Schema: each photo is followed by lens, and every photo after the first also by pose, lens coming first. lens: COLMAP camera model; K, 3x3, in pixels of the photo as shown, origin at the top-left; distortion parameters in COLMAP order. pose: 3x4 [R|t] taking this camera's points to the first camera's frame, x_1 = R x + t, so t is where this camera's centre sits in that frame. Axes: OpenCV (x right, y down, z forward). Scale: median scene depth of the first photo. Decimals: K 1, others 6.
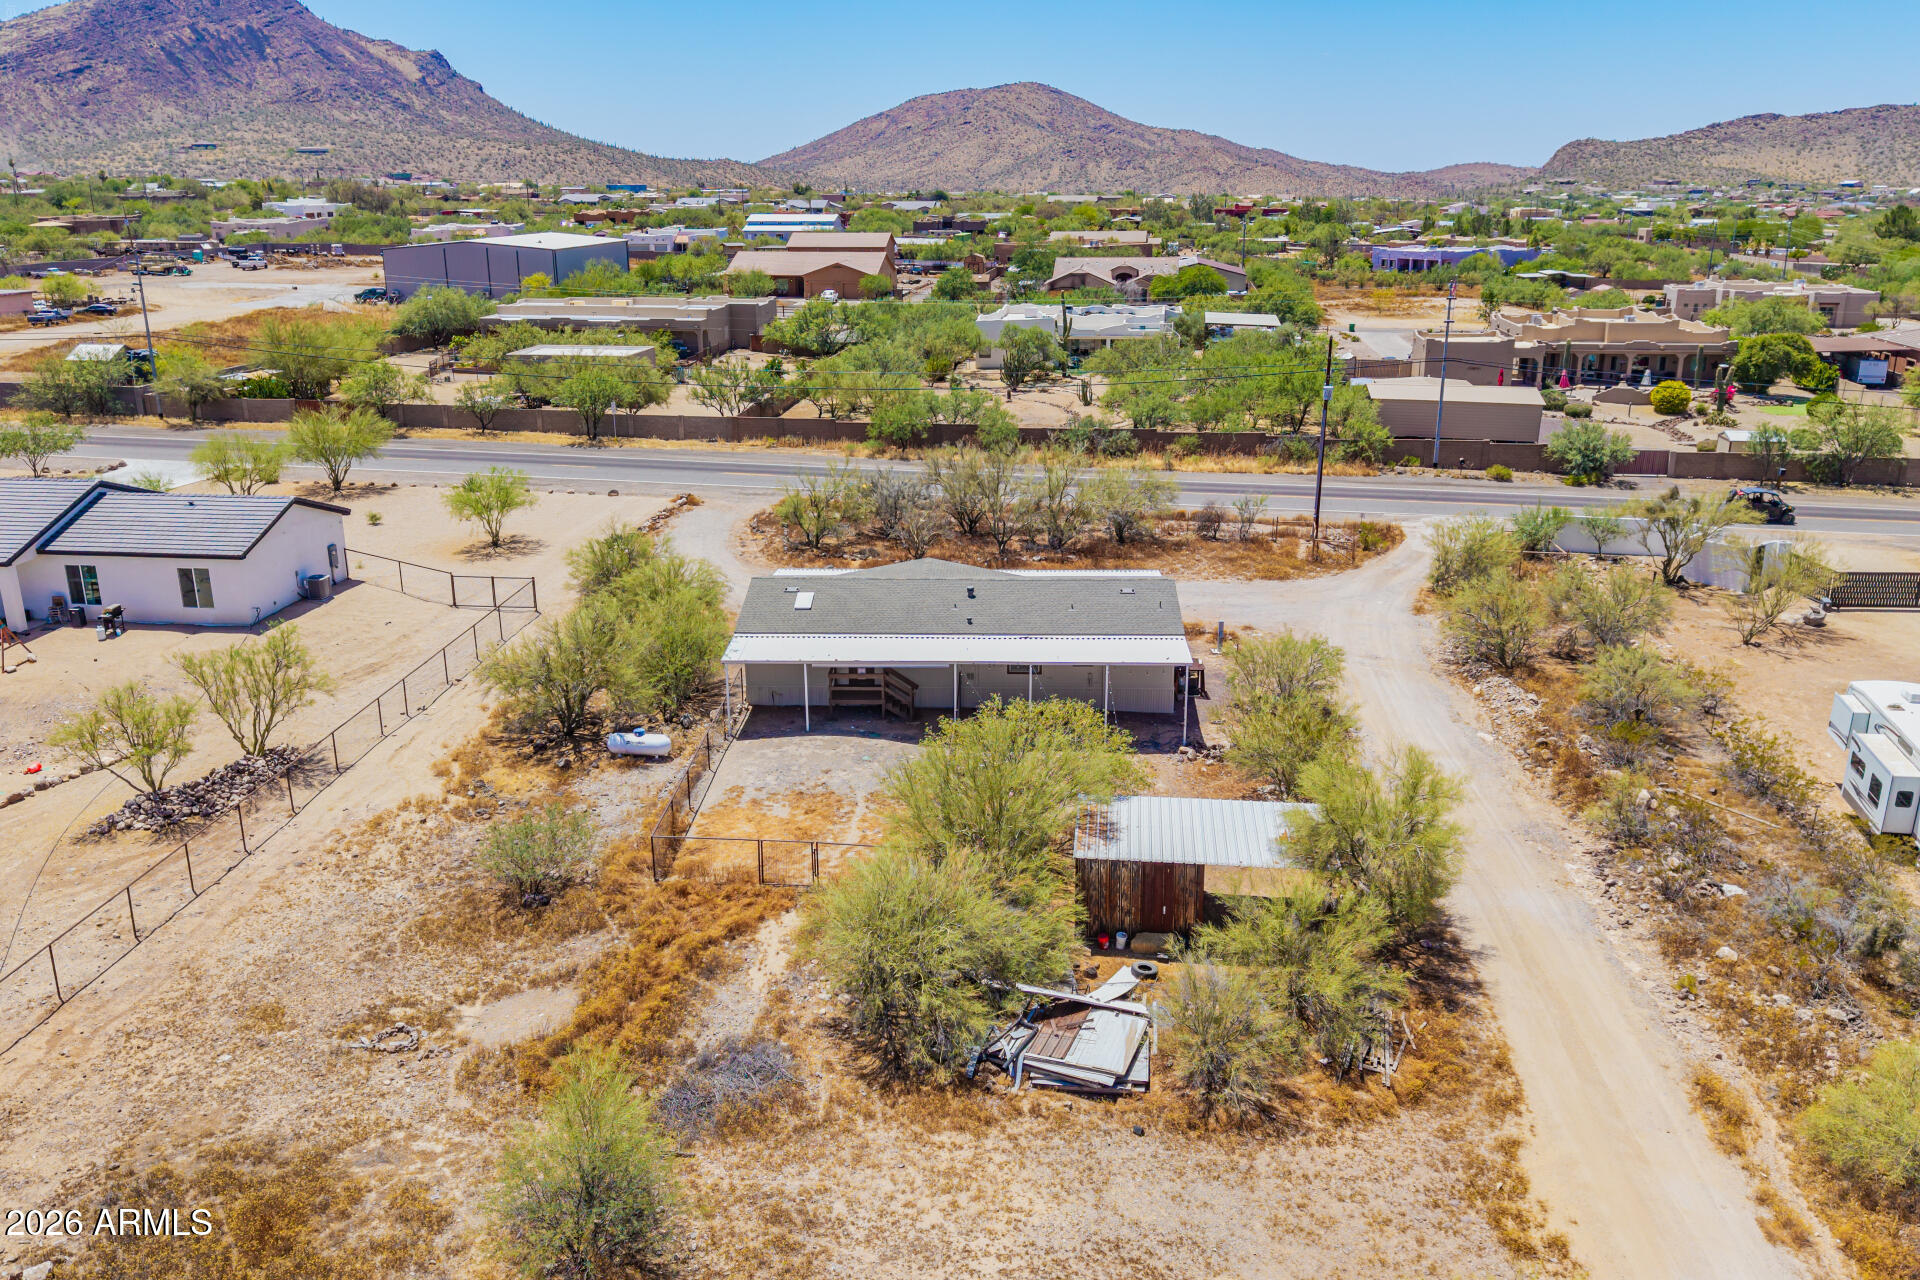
lens RADIAL K [[1532.6, 0, 961.6], [0, 1532.6, 619.0], [0, 0, 1]] dist [0.042855, -0.055821]
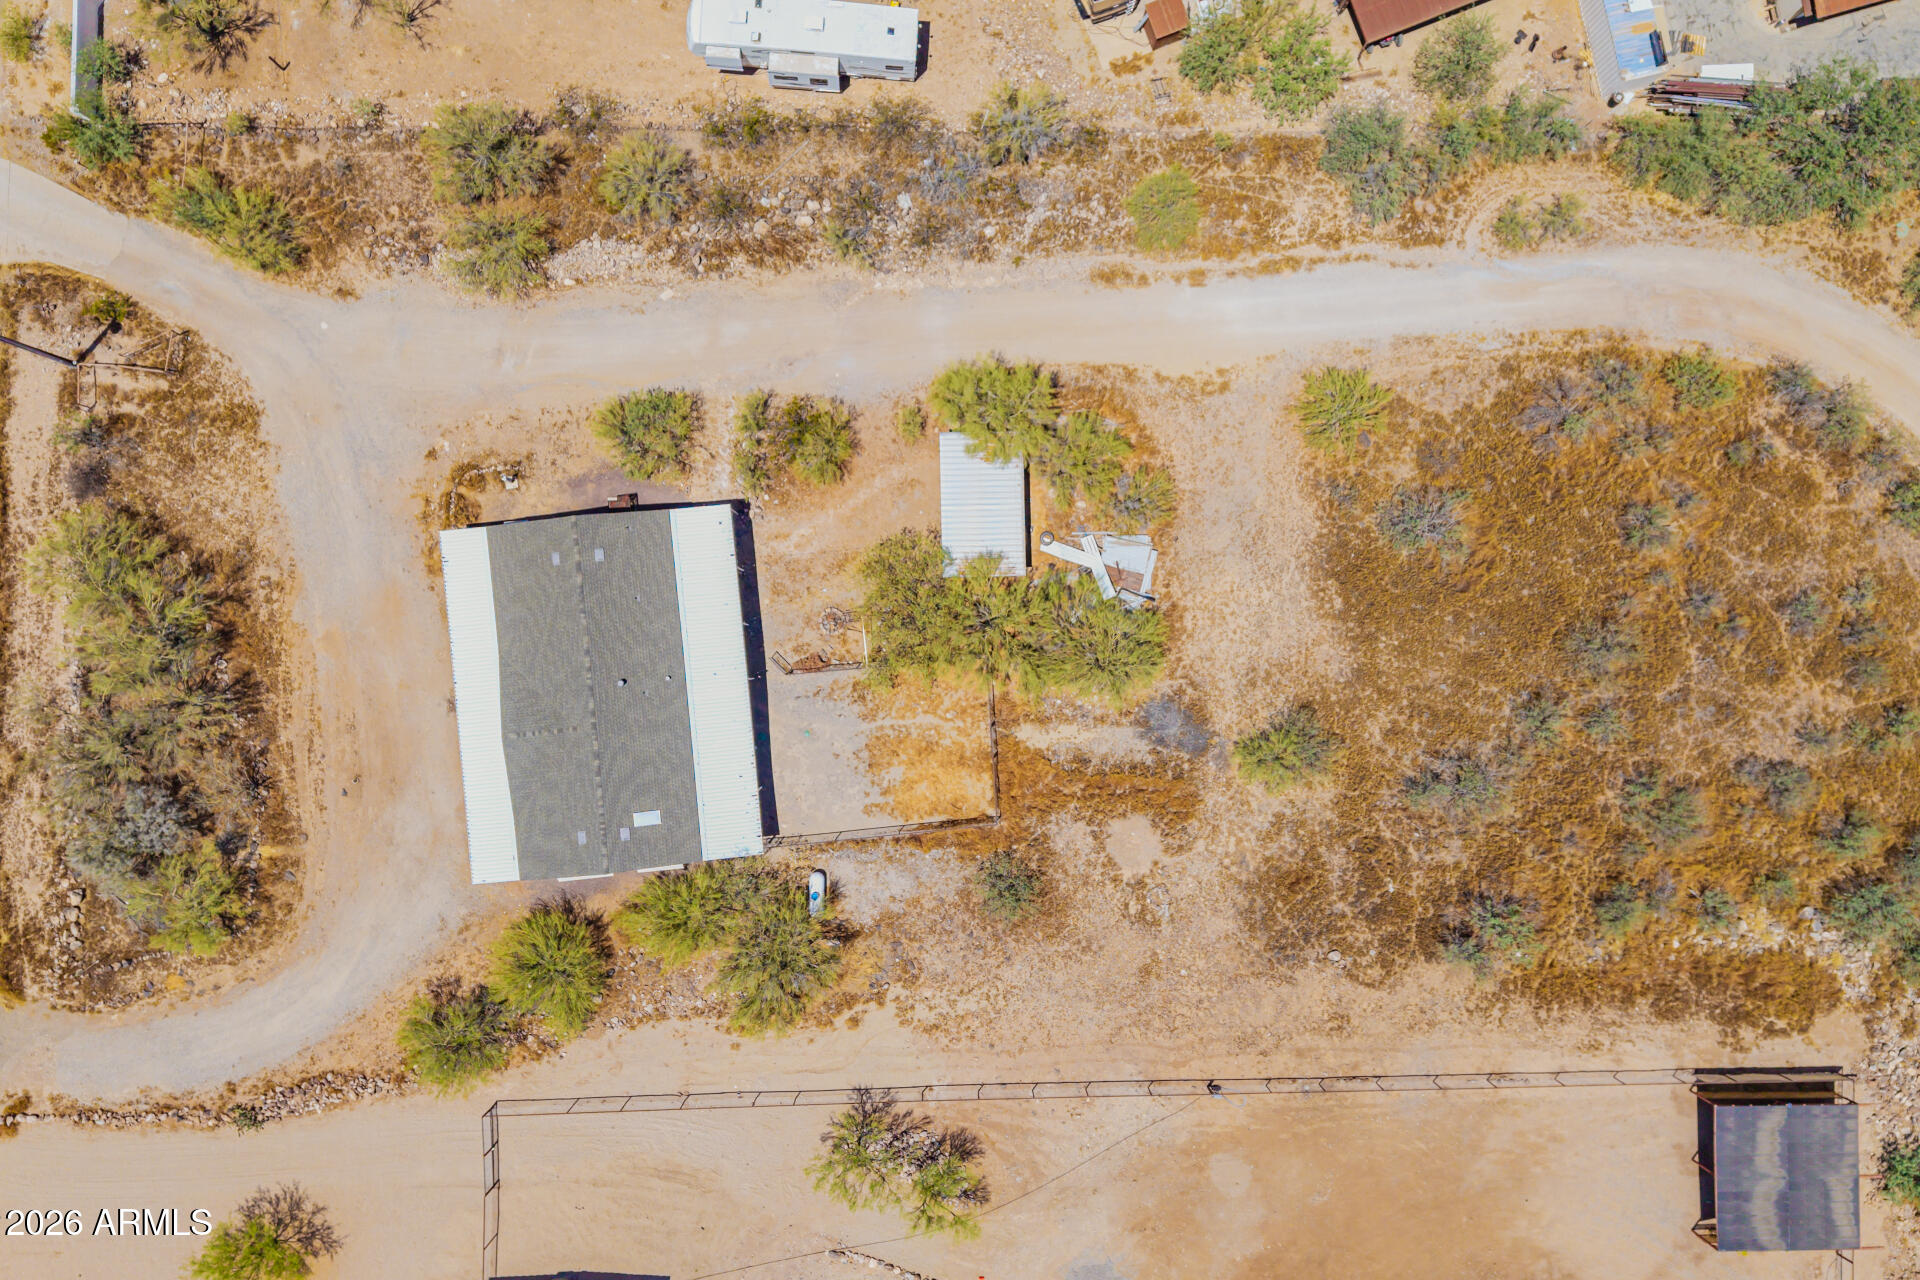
lens RADIAL K [[1515.3, 0, 958.3], [0, 1515.3, 619.3], [0, 0, 1]] dist [0.064263, -0.096580]
pose [[-0.131509, -0.991260, 0.010479, 0.005633], [0.266716, -0.025200, 0.963446, -0.652389], [-0.954761, 0.129496, 0.267698, 0.248234]]
